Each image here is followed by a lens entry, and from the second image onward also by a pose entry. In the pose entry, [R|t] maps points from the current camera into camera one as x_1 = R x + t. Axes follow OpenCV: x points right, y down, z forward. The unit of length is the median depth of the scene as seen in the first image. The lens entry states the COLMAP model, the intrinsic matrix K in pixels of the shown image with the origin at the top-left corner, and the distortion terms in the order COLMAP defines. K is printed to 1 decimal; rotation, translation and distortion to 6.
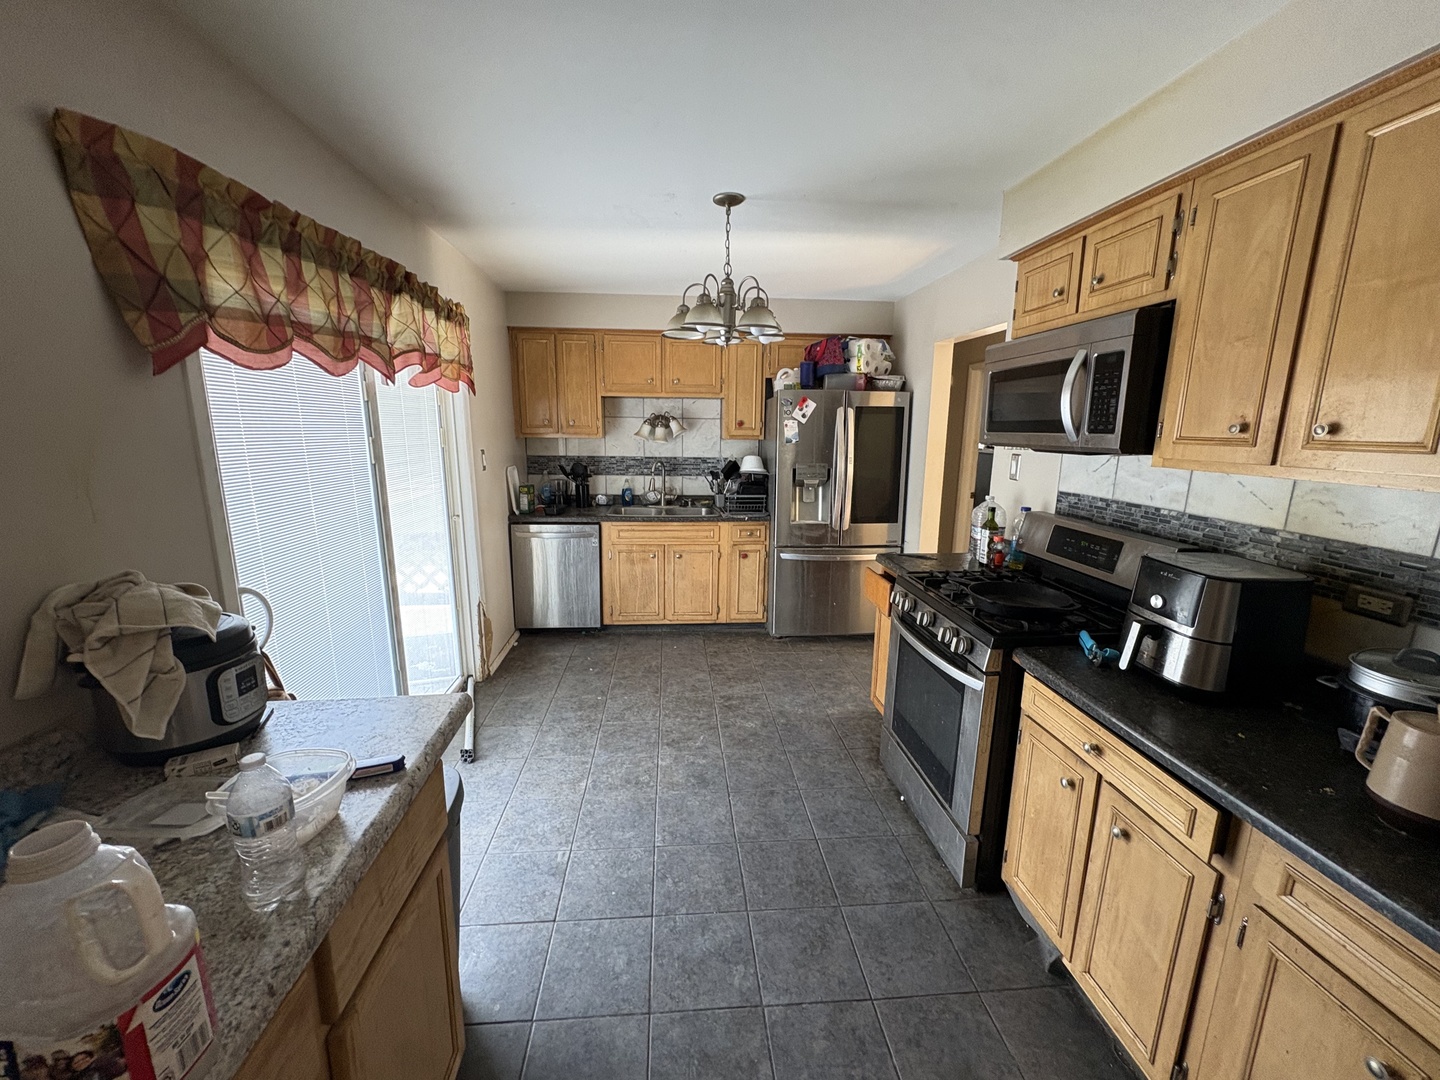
lens RADIAL K [[581.4, 0, 716.7], [0, 581.4, 543.8], [0, 0, 1]] dist [-0.001677, 0.000092]
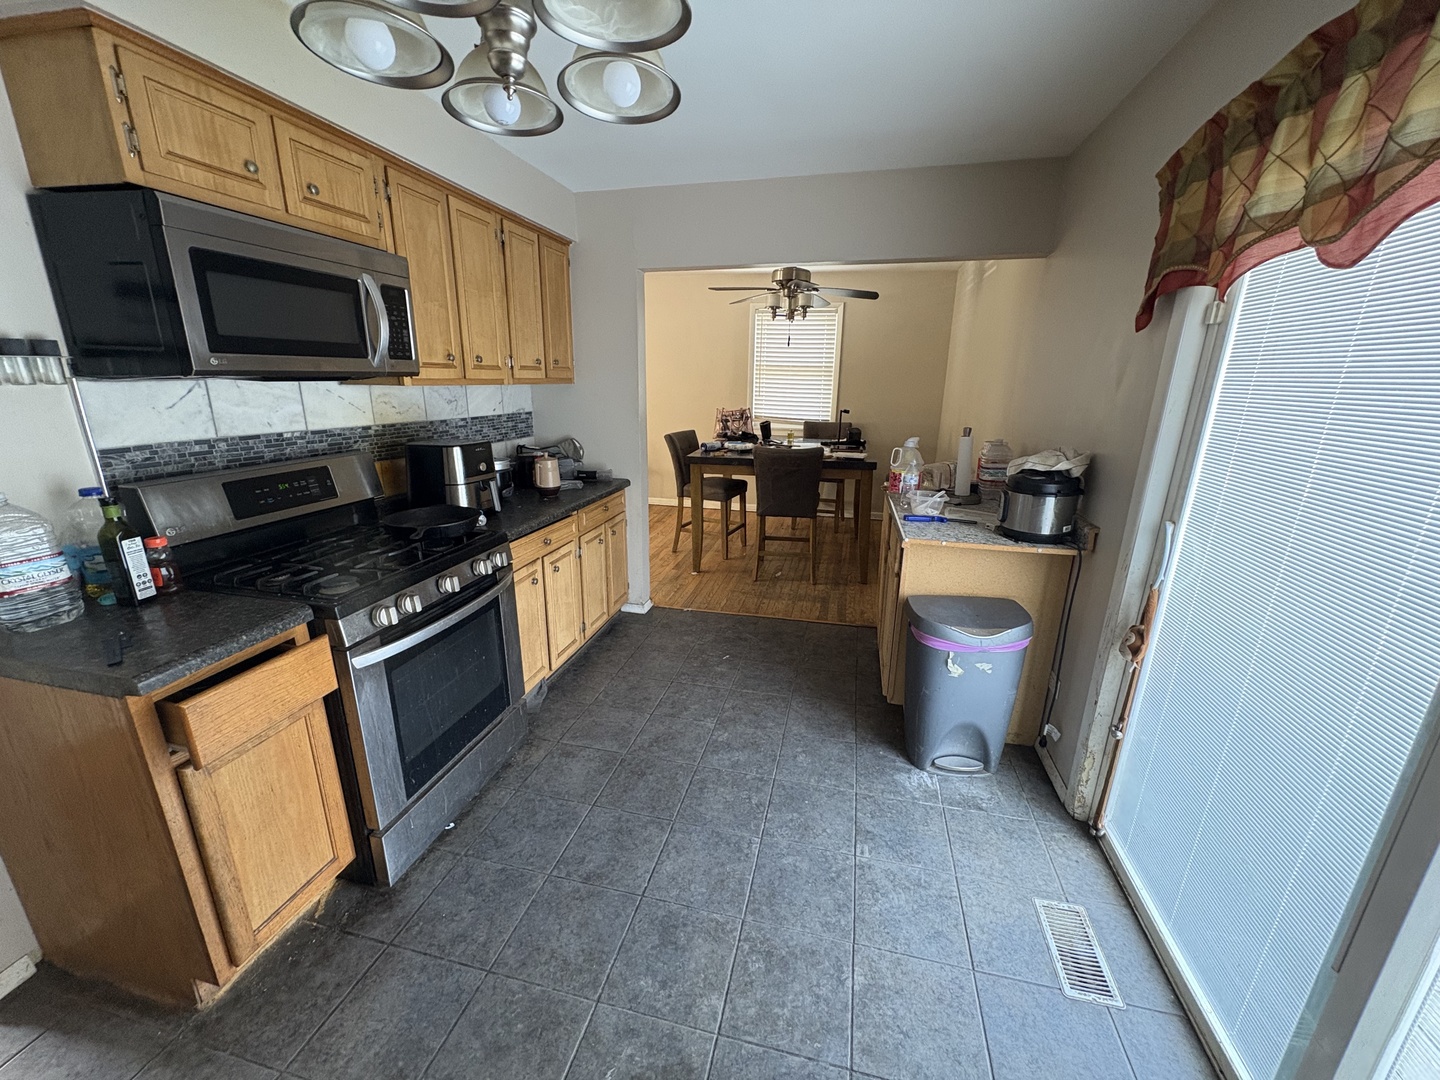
lens RADIAL K [[581.4, 0, 720.6], [0, 581.4, 543.3], [0, 0, 1]] dist [-0.001677, 0.000092]
pose [[-0.952518, -0.106603, 0.285212, -0.273664], [0.036690, 0.889698, 0.455073, -0.320232], [-0.302265, 0.443930, -0.843542, 1.695664]]
